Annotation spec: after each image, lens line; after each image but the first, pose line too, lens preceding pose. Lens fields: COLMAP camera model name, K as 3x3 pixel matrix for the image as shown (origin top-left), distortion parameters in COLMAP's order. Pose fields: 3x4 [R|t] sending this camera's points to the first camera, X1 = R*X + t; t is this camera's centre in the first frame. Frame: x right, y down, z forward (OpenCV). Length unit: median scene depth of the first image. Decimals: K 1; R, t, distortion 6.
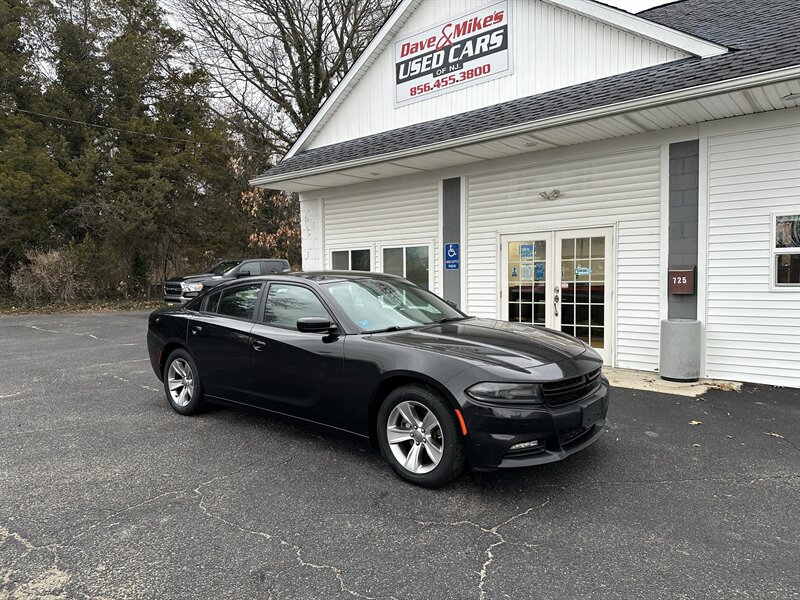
lens RADIAL K [[555.7, 0, 397.1], [0, 555.7, 303.6], [0, 0, 1]] dist [0.062713, -0.085479]
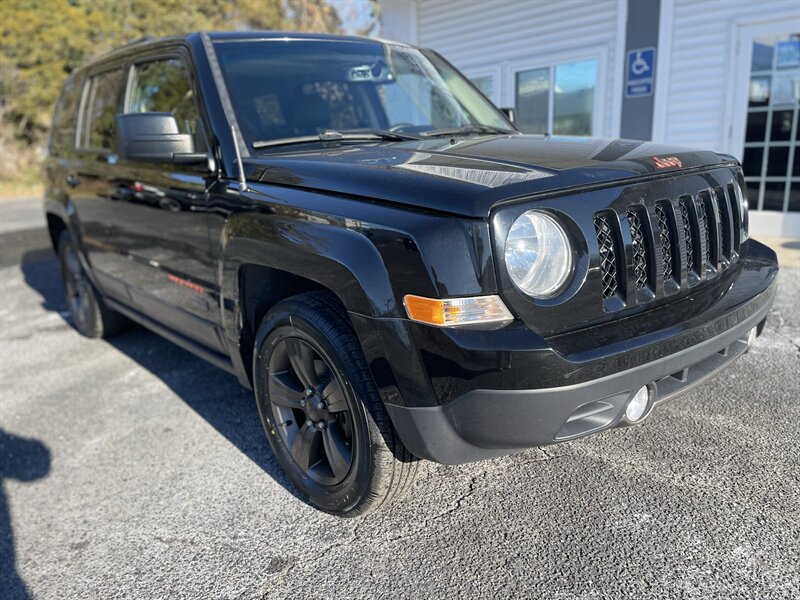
lens RADIAL K [[599.8, 0, 404.5], [0, 599.8, 311.5], [0, 0, 1]] dist [0.063293, -0.068147]
pose [[0.994096, -0.002960, -0.108466, -0.088675], [0.025977, 0.977051, 0.211417, 0.023964], [0.105351, -0.212987, 0.971359, 0.274761]]
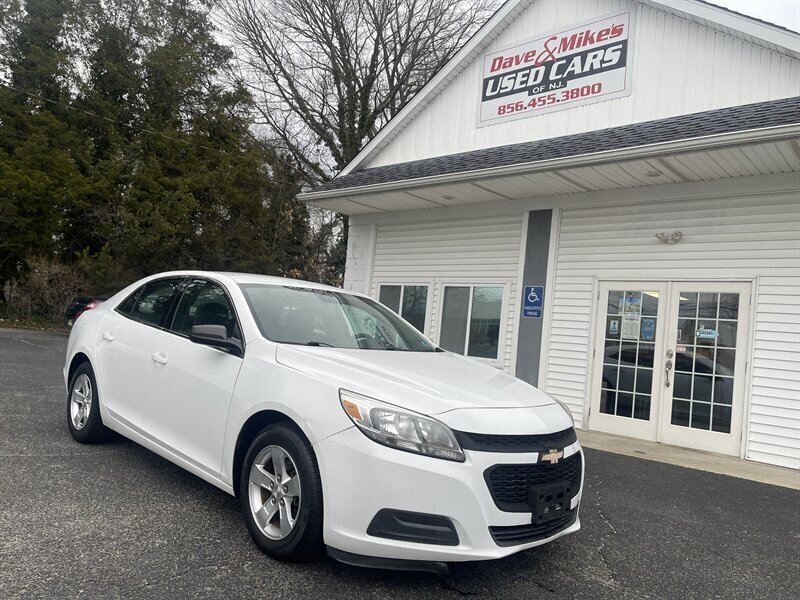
lens RADIAL K [[599.8, 0, 396.1], [0, 599.8, 301.0], [0, 0, 1]] dist [0.063293, -0.068147]
pose [[0.994006, 0.105229, -0.029651, -0.079431], [-0.107809, 0.988501, -0.106028, 0.031830], [0.018153, 0.108590, 0.993921, 0.105853]]
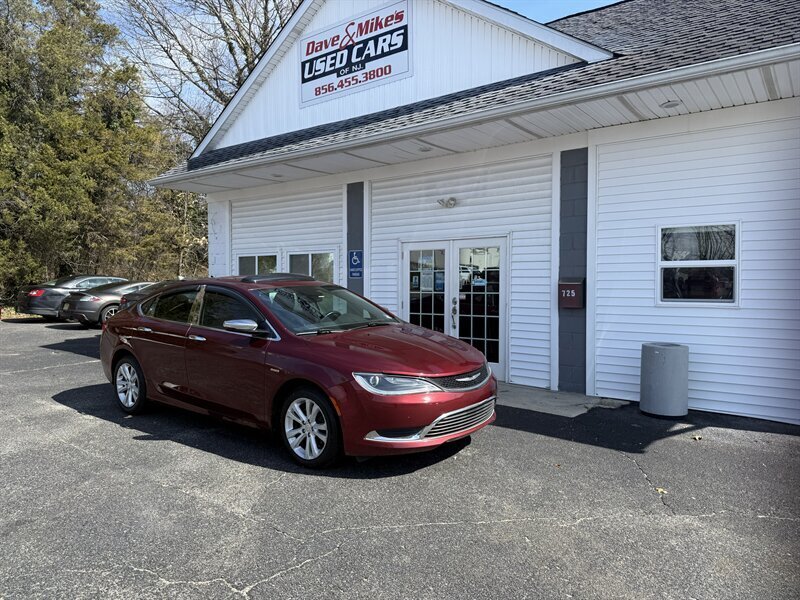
lens RADIAL K [[557.7, 0, 398.9], [0, 557.7, 298.9], [0, 0, 1]] dist [0.045855, -0.061694]
pose [[0.998051, 0.011319, 0.061364, 0.119050], [-0.010030, 0.999723, -0.021284, -0.006597], [-0.061588, 0.020627, 0.997888, 0.047177]]
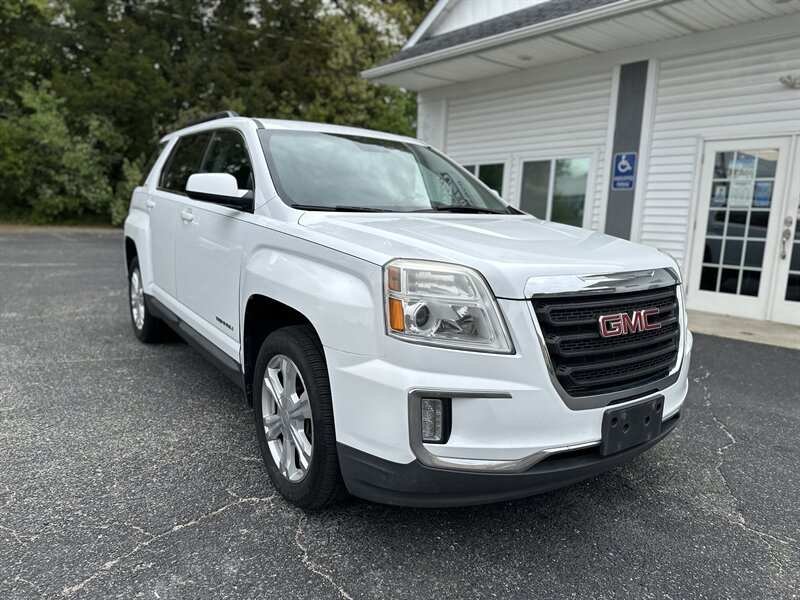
lens RADIAL K [[557.7, 0, 393.5], [0, 557.7, 302.9], [0, 0, 1]] dist [0.045855, -0.061694]
pose [[0.984375, 0.076489, -0.158605, -0.073758], [-0.059251, 0.992086, 0.110702, 0.025478], [0.165817, -0.099575, 0.981116, 0.196449]]
